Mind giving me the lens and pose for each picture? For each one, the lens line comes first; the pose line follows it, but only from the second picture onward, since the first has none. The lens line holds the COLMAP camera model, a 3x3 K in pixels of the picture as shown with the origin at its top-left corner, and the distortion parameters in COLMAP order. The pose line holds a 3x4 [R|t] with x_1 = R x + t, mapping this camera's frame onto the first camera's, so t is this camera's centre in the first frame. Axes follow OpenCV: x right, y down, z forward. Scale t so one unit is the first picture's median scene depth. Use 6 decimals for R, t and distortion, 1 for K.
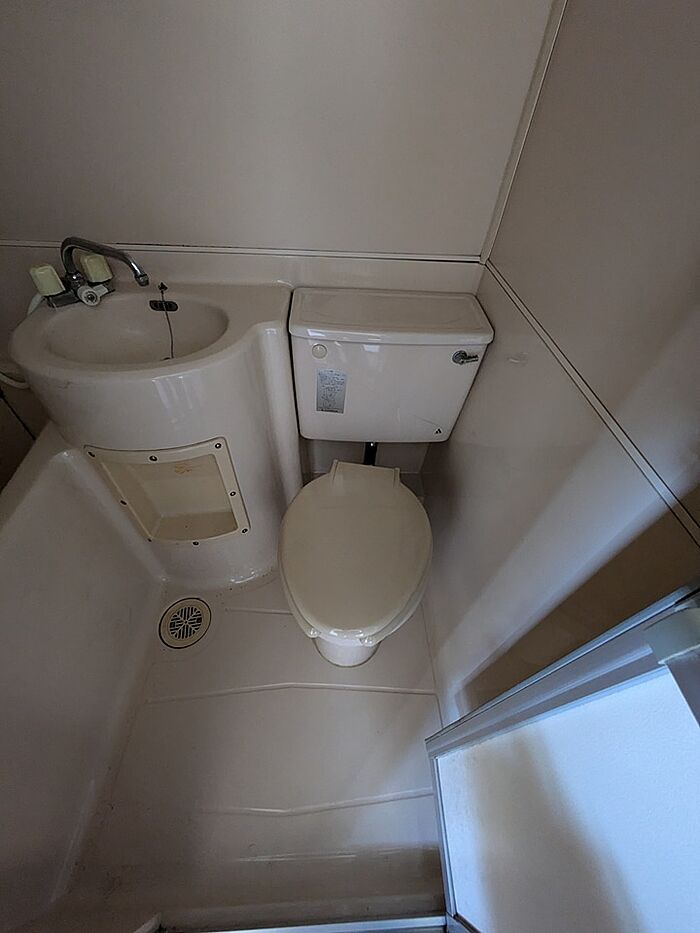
lens RADIAL K [[368.8, 0, 350.8], [0, 368.8, 470.2], [0, 0, 1]] dist [-0.003819, 0.001347]
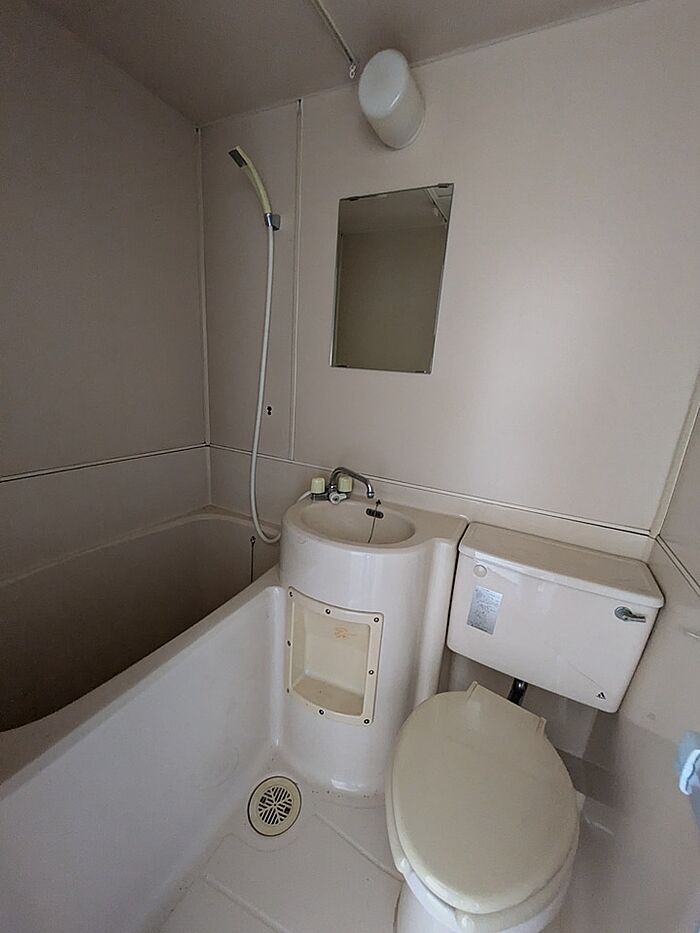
lens RADIAL K [[368.8, 0, 351.4], [0, 368.8, 466.8], [0, 0, 1]] dist [-0.003819, 0.001347]
pose [[0.875305, 0.134703, -0.464432, 0.057134], [-0.378659, 0.788272, -0.485020, 0.144153], [0.300765, 0.600402, 0.740985, -0.205482]]
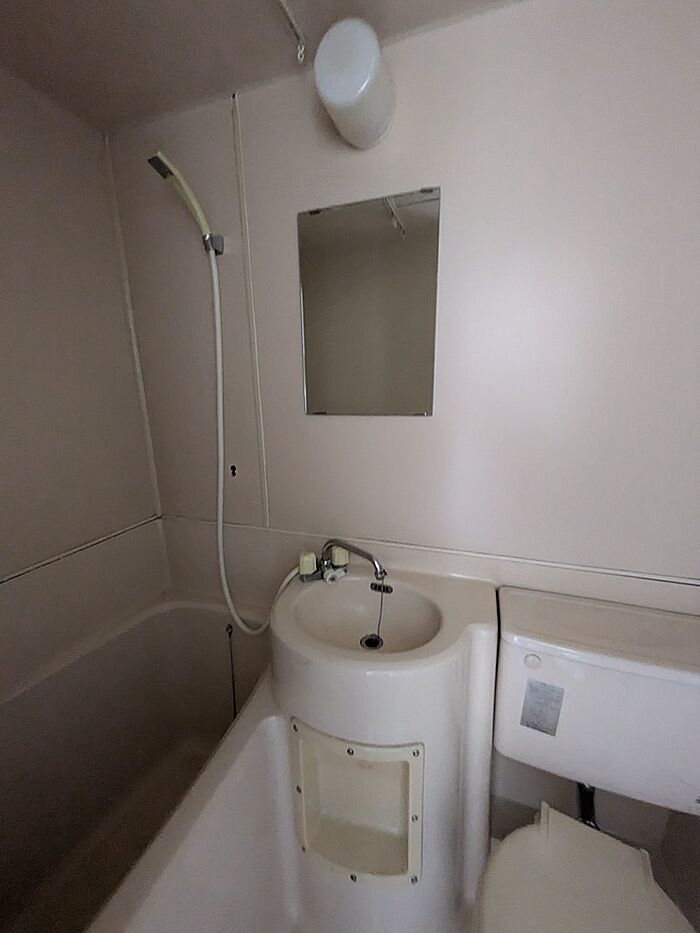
lens RADIAL K [[368.8, 0, 349.2], [0, 368.8, 466.0], [0, 0, 1]] dist [-0.003819, 0.001347]
pose [[0.926653, 0.016497, -0.375557, -0.169184], [-0.233199, 0.808800, -0.539871, -0.103150], [0.294844, 0.587852, 0.753324, -0.144782]]
